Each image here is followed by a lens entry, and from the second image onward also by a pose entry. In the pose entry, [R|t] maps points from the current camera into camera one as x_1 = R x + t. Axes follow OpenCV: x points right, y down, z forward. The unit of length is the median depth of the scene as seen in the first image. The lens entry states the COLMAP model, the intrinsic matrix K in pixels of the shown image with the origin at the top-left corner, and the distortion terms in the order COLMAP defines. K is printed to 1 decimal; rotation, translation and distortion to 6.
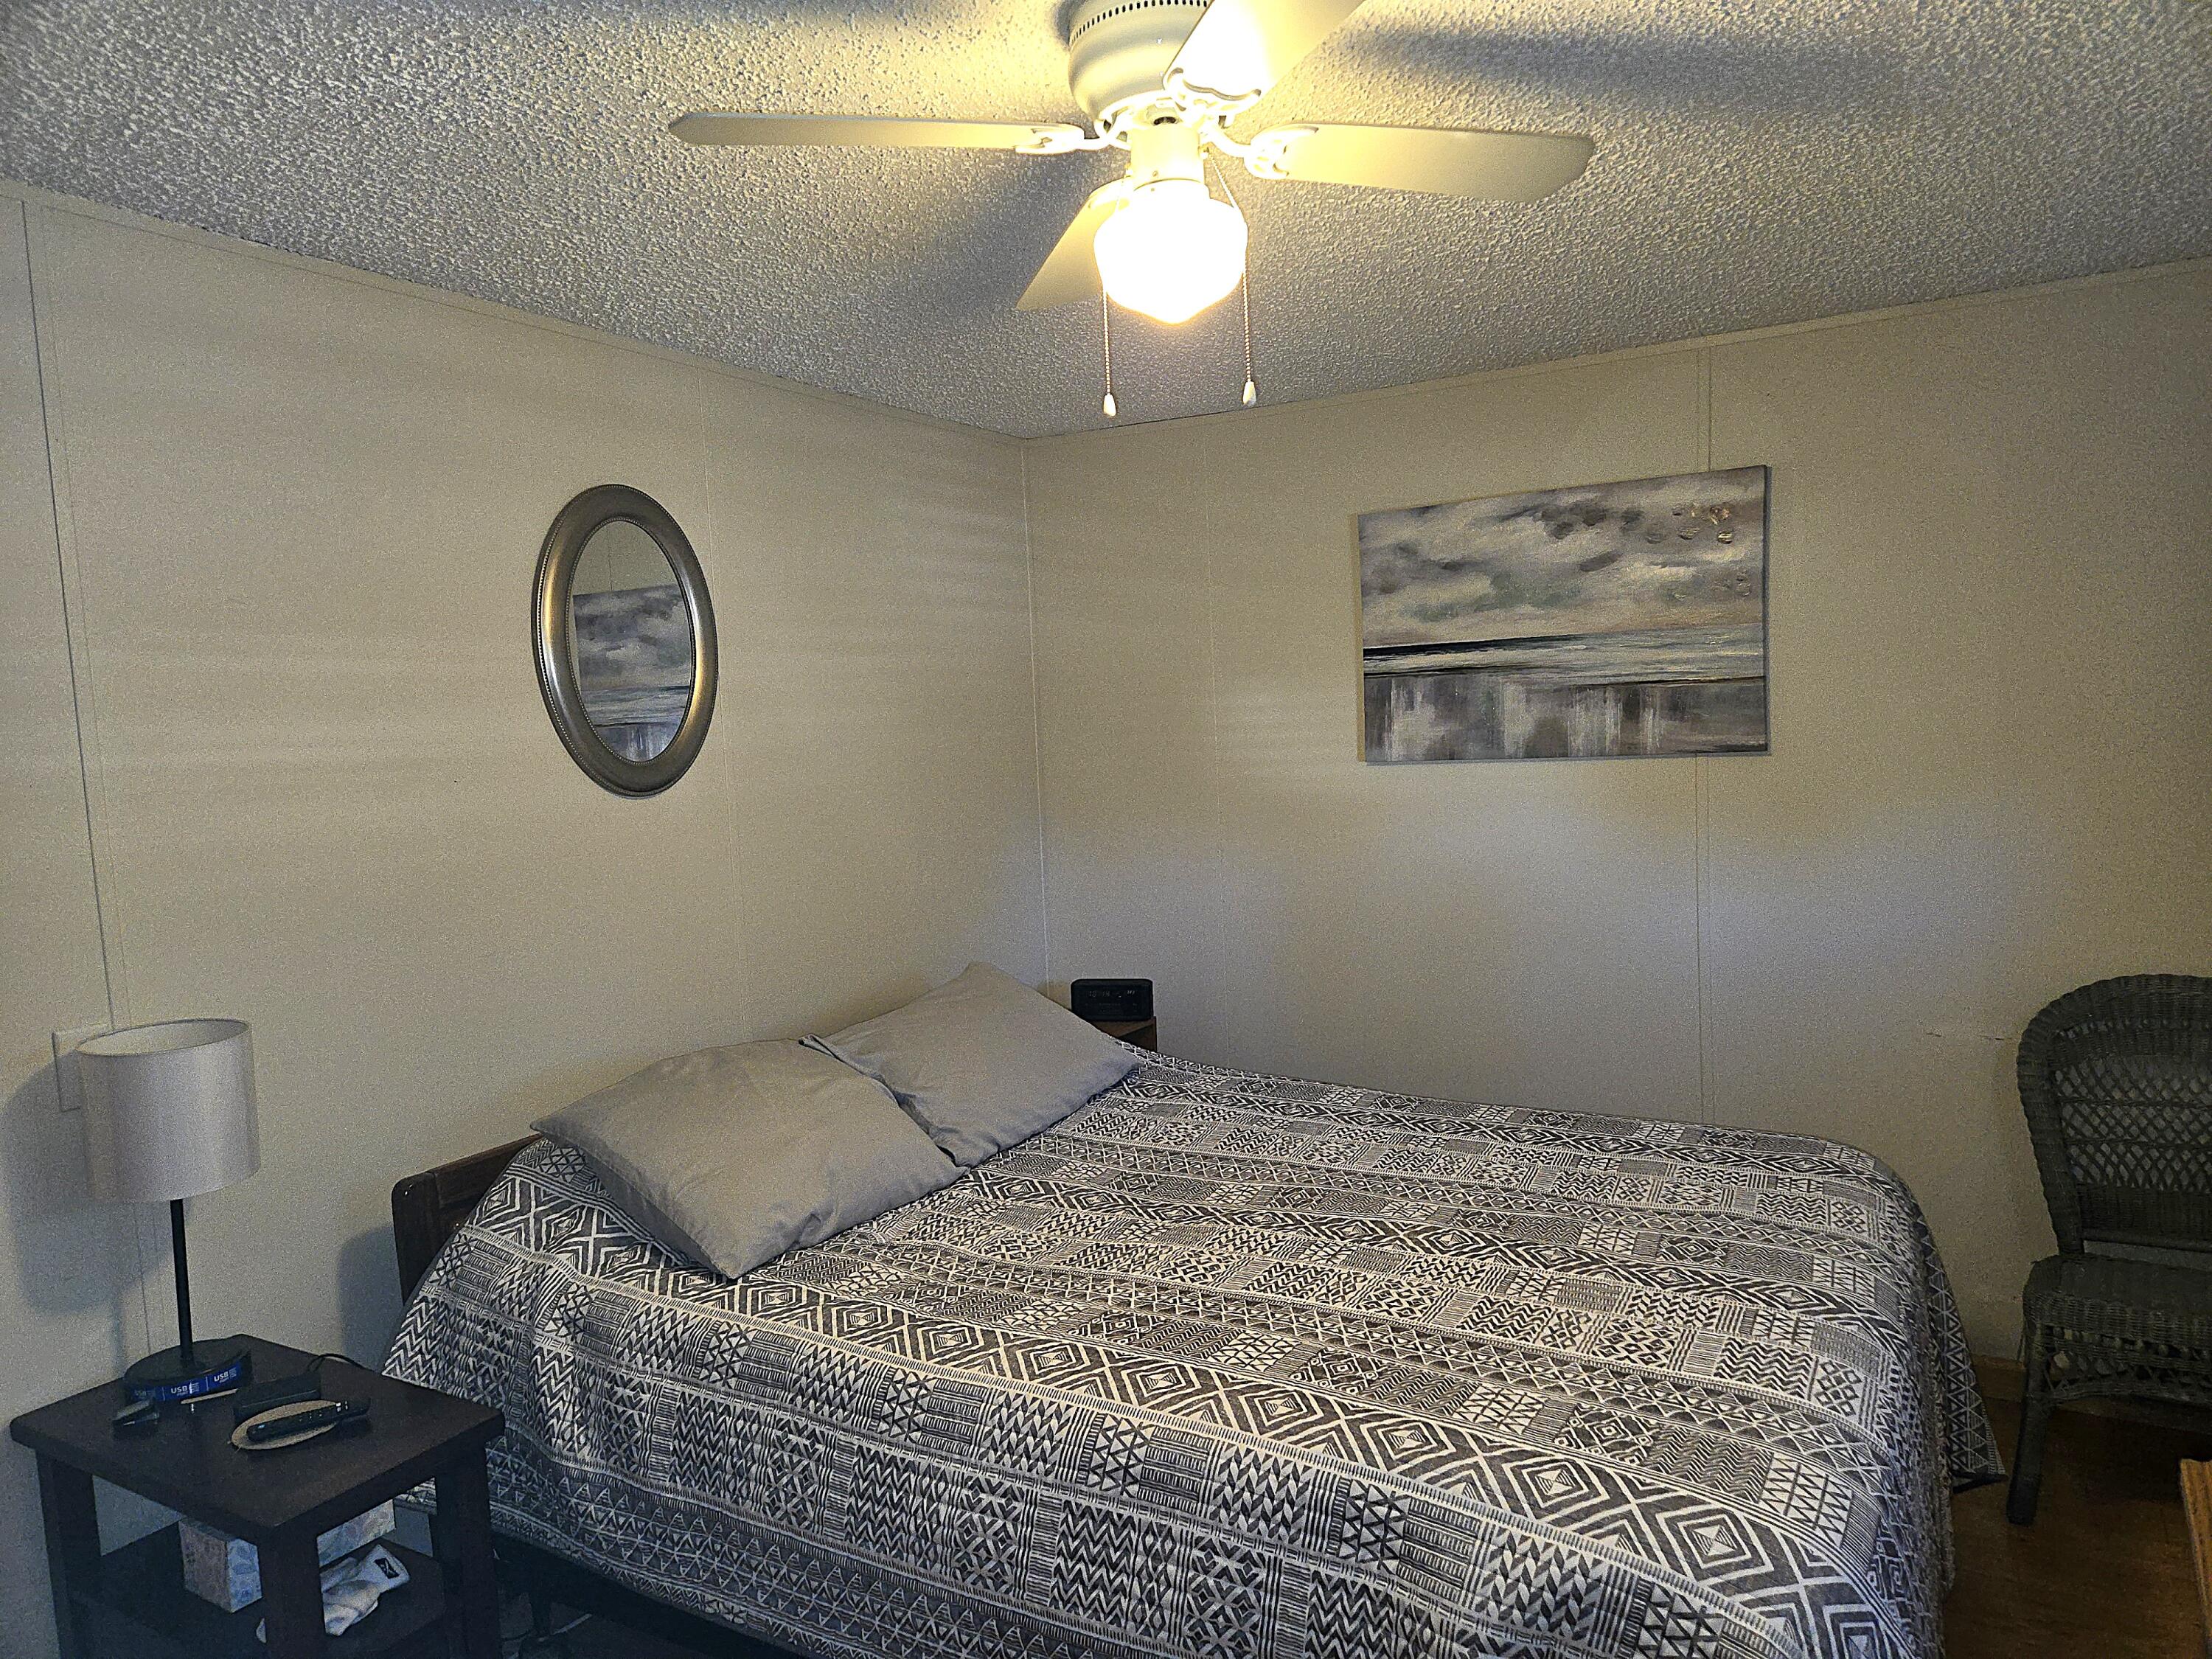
lens RADIAL K [[1457.9, 0, 1117.0], [0, 1457.9, 843.0], [0, 0, 1]] dist [0.088576, -0.072215]
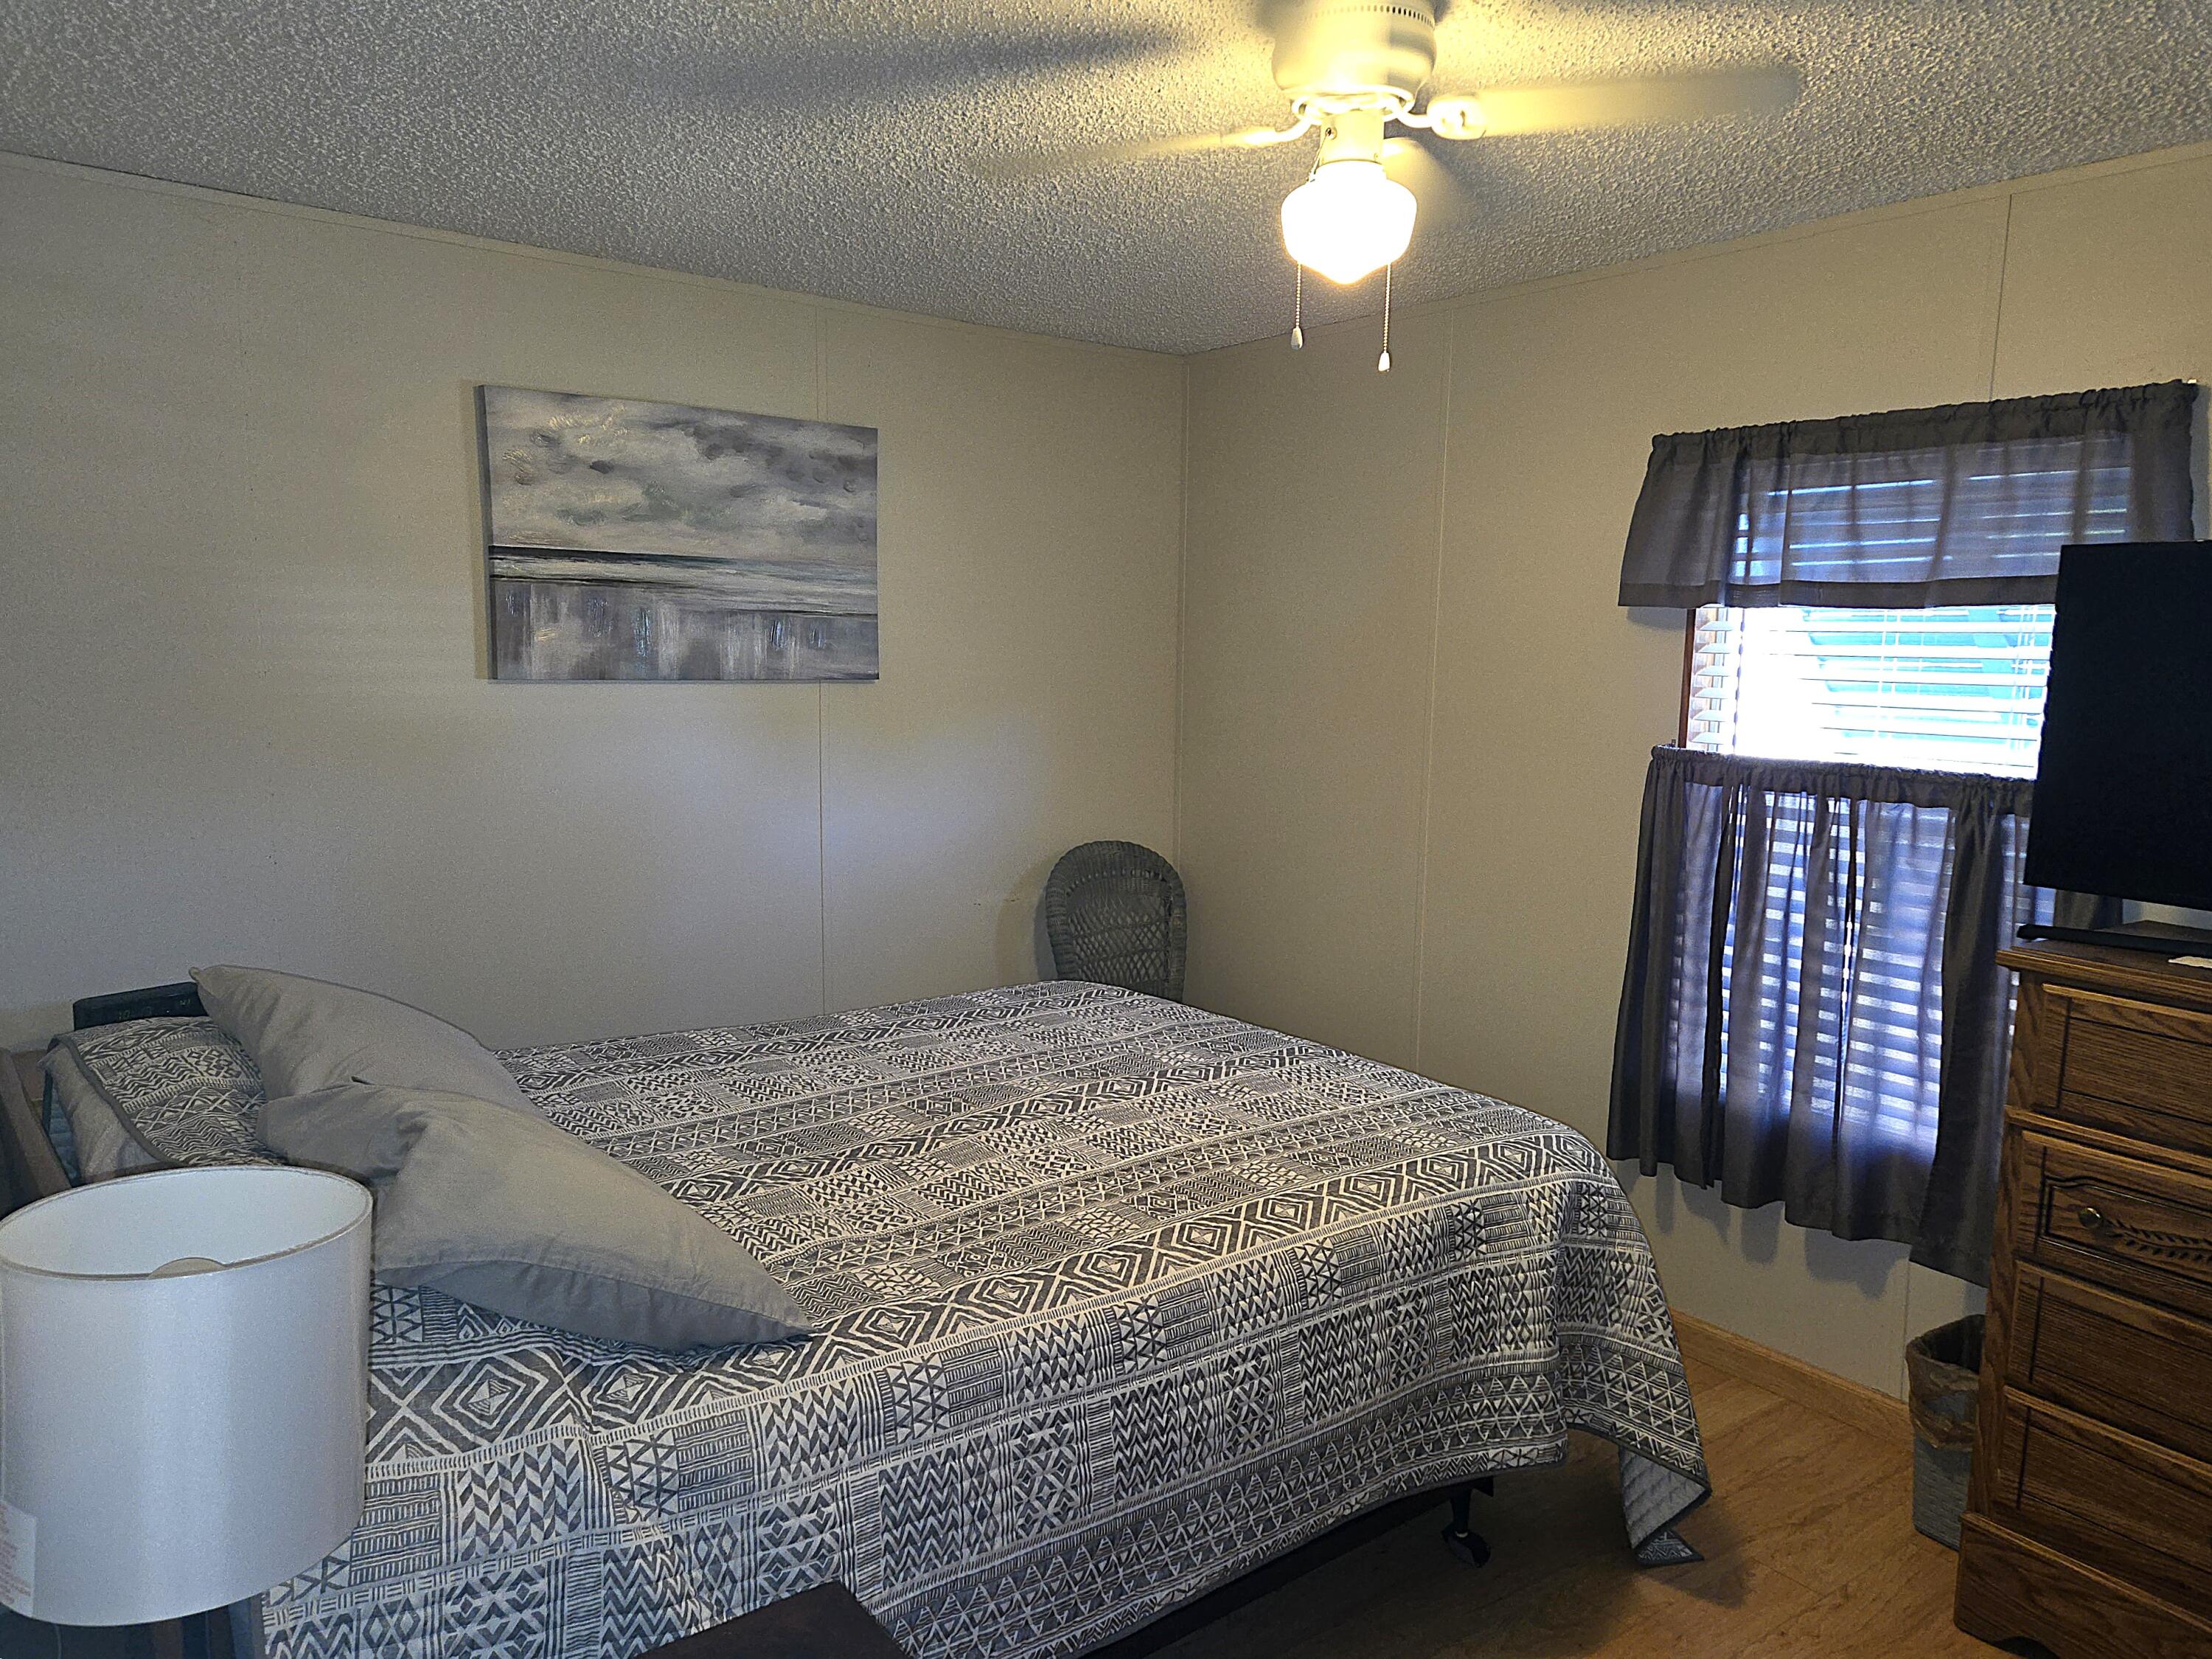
lens RADIAL K [[1535.4, 0, 1122.1], [0, 1535.4, 850.2], [0, 0, 1]] dist [0.085055, -0.060837]
pose [[0.387395, -0.077258, 0.918671, -0.617249], [0.044573, 0.996887, 0.065039, 0.001328], [-0.920836, 0.015751, 0.389633, 0.362407]]
